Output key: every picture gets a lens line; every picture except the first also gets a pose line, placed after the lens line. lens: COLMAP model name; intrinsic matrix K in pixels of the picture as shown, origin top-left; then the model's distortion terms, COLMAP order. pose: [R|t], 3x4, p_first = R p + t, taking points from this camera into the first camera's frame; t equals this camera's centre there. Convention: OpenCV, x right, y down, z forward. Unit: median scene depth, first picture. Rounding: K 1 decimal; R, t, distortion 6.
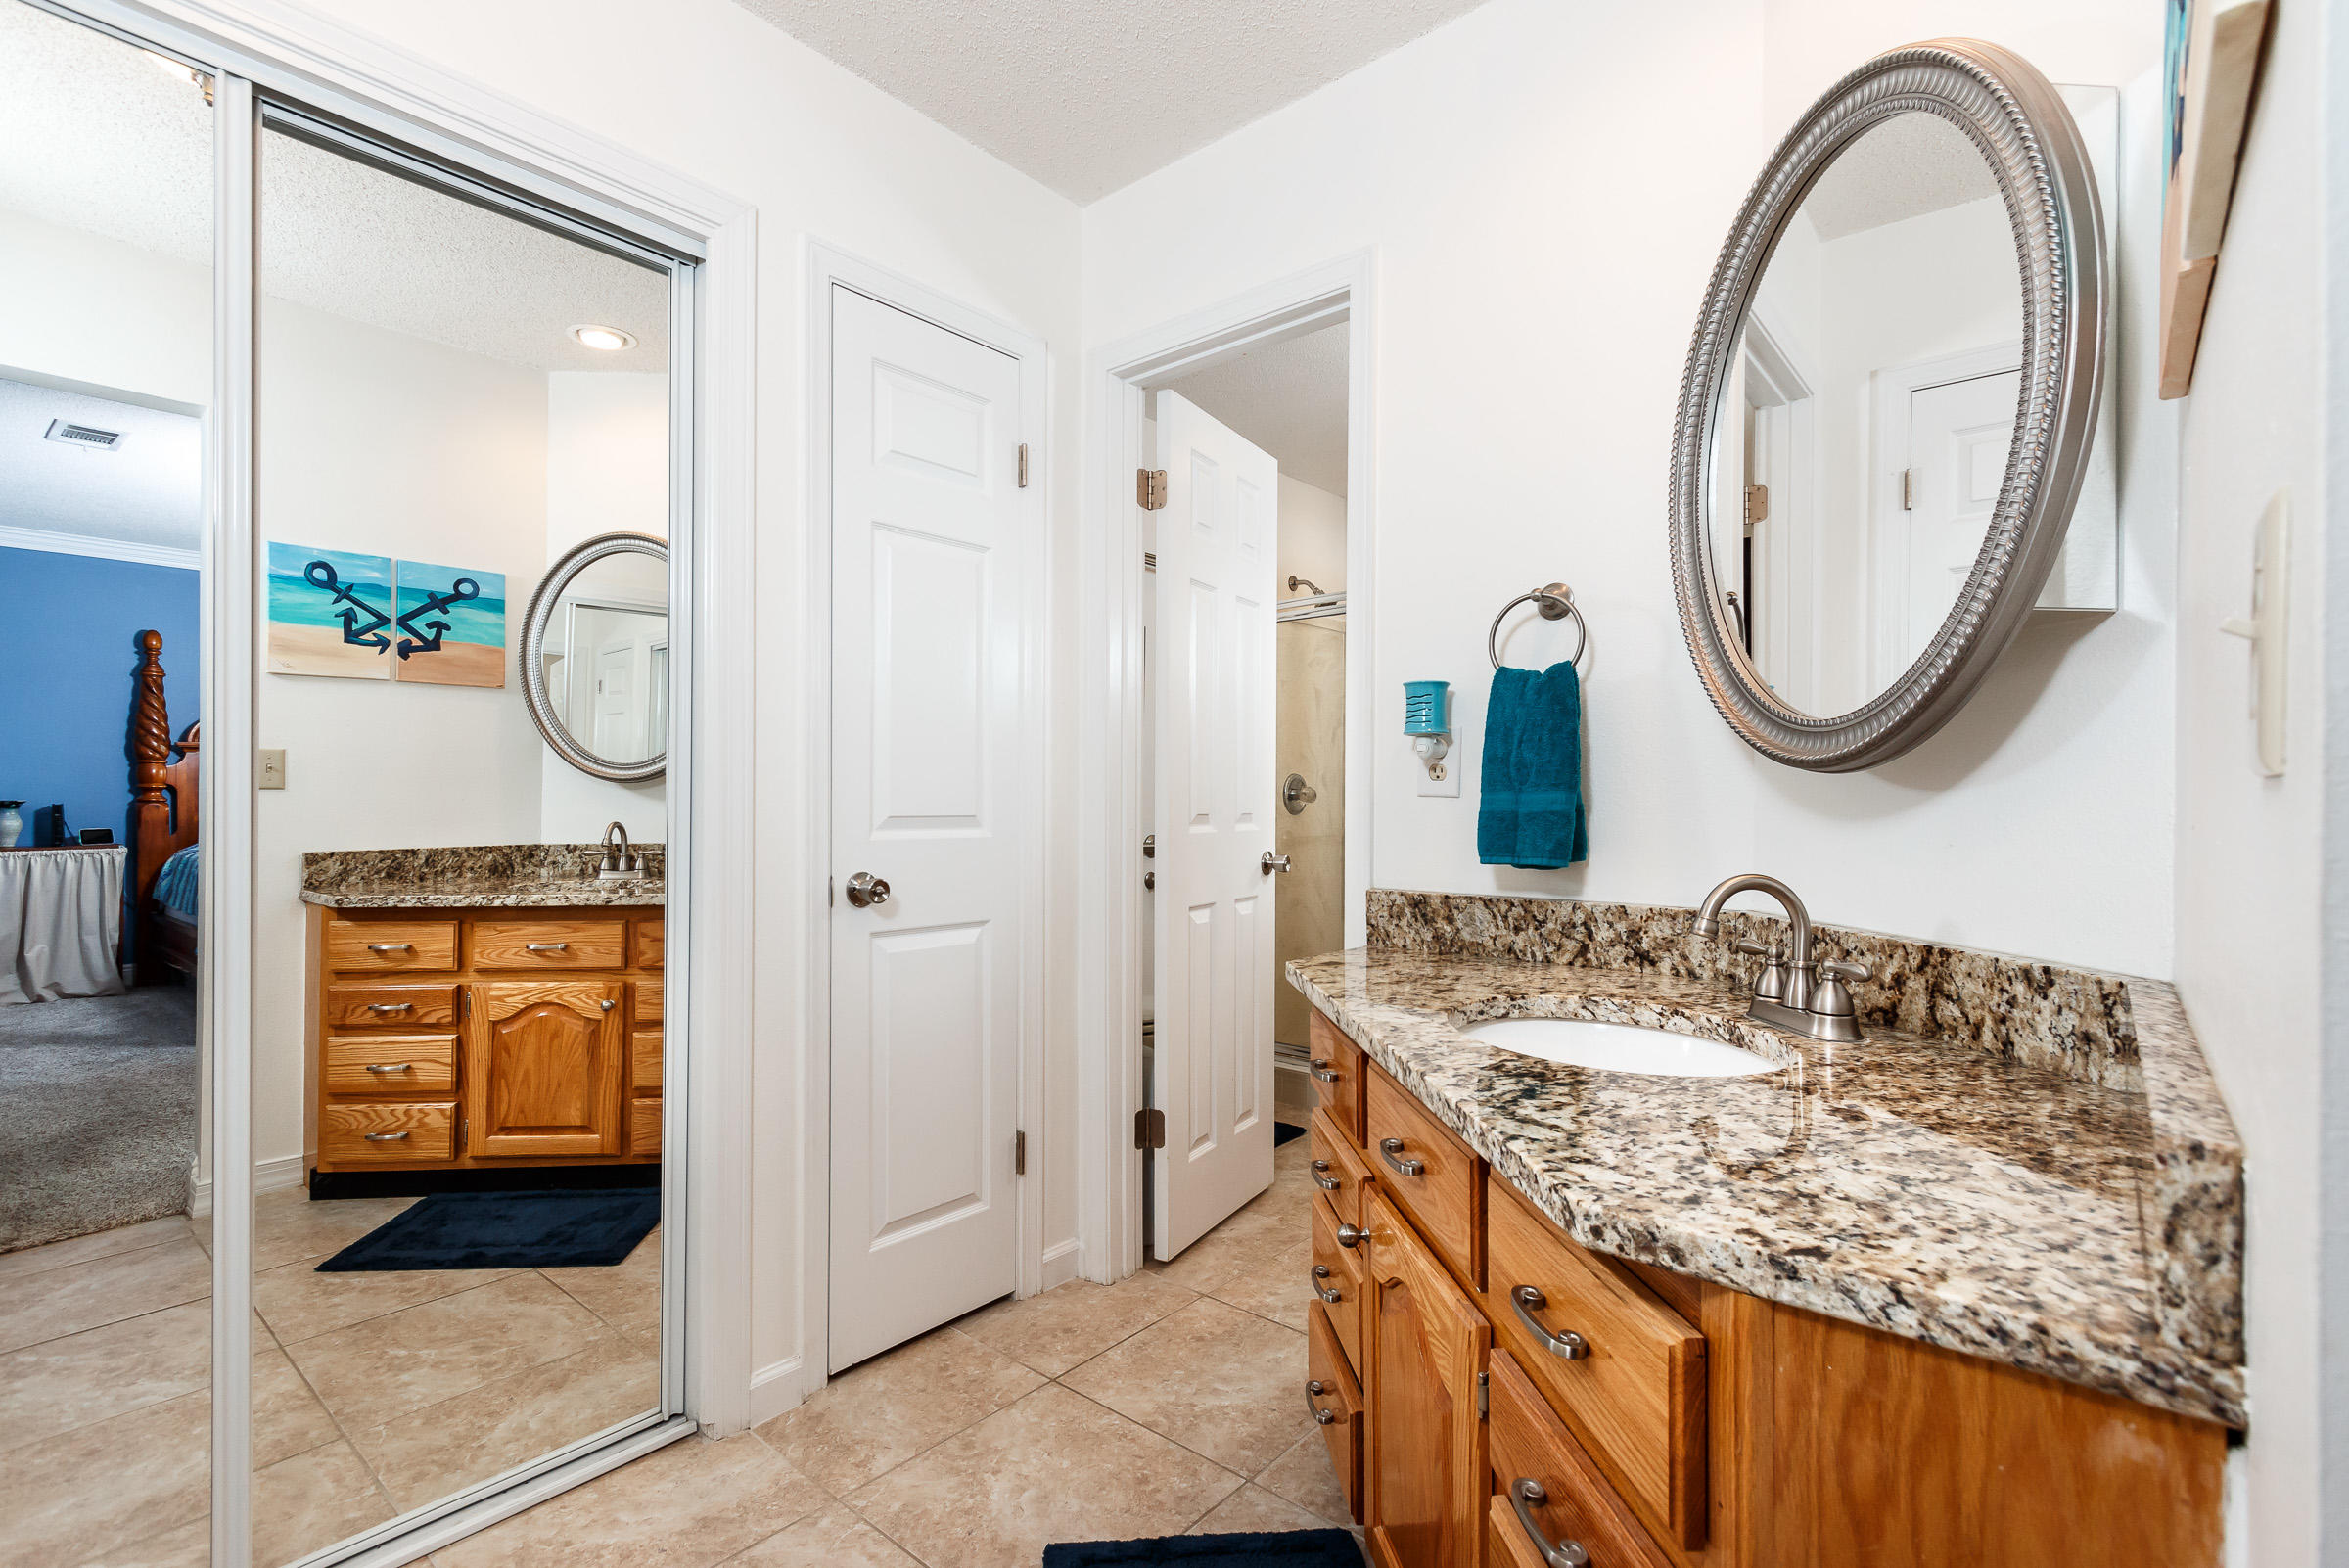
lens RADIAL K [[1090.9, 0, 1169.7], [0, 1090.9, 779.7], [0, 0, 1]] dist [0.008563, -0.004925]
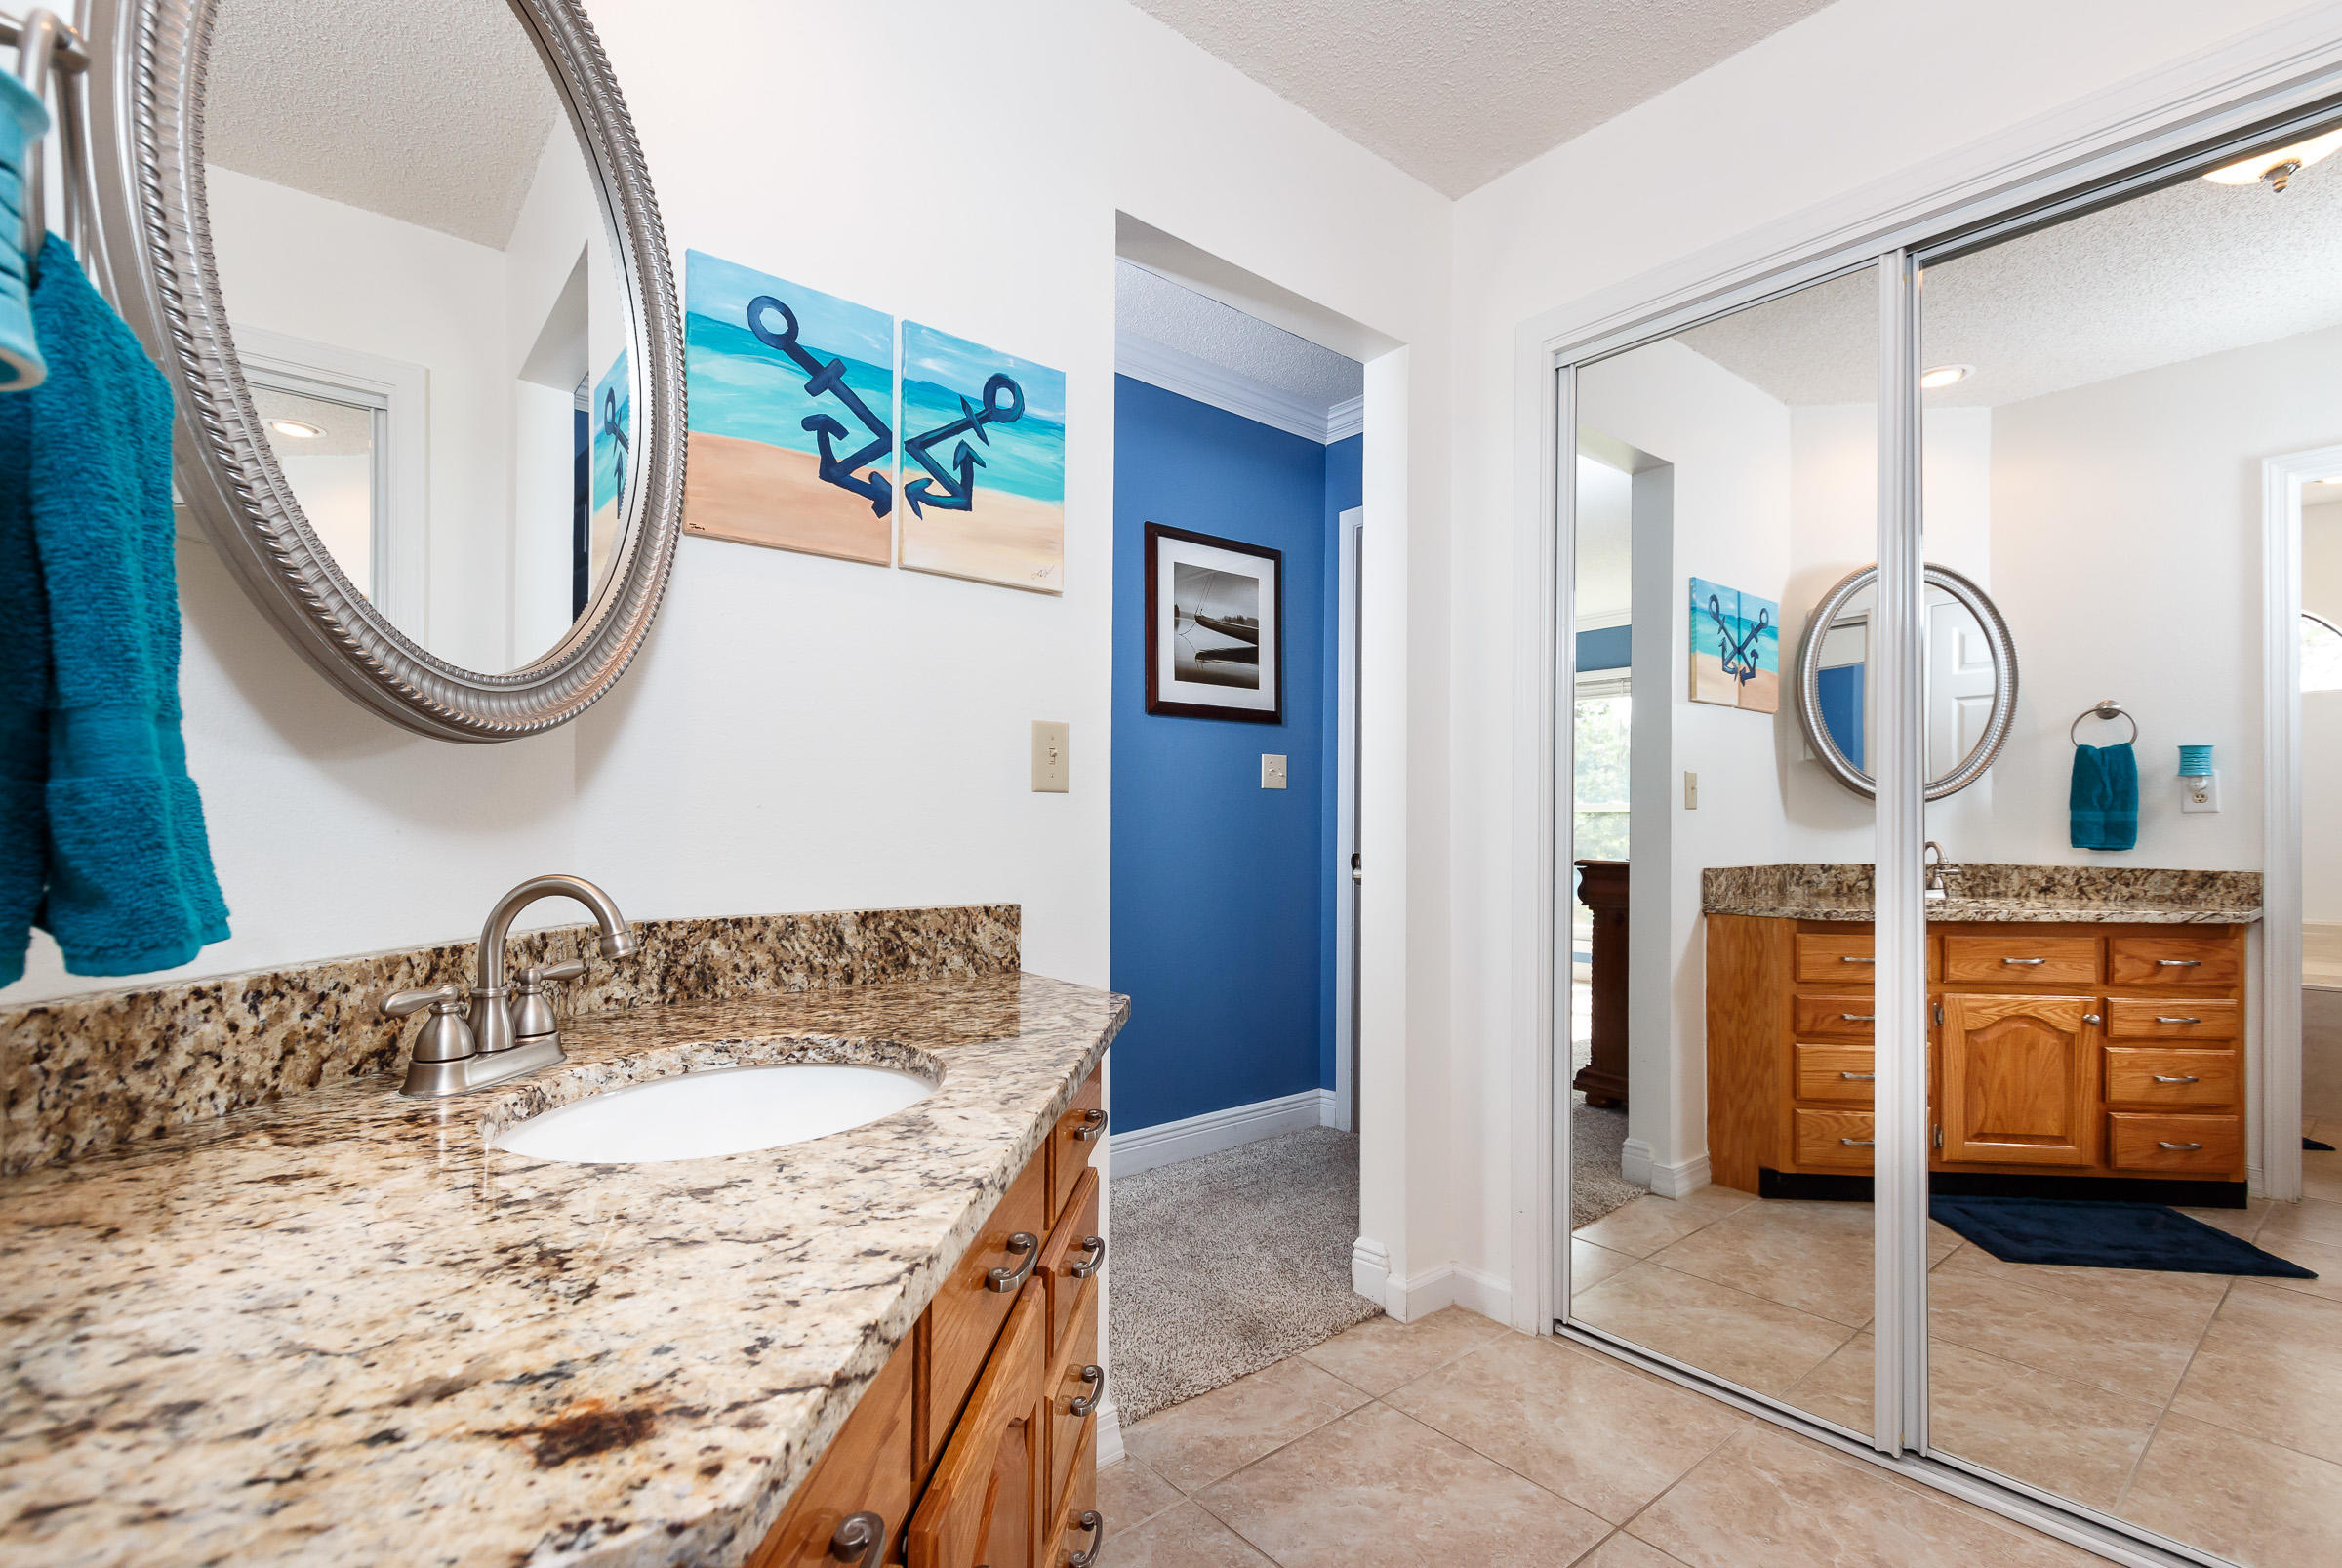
lens RADIAL K [[1087.6, 0, 1178.2], [0, 1087.6, 809.4], [0, 0, 1]] dist [0.008563, -0.004925]
pose [[0.987713, -0.003812, -0.156230, -1.195309], [0.003925, 0.999992, 0.000412, 0.005989], [0.156227, -0.001020, 0.987721, -0.141610]]
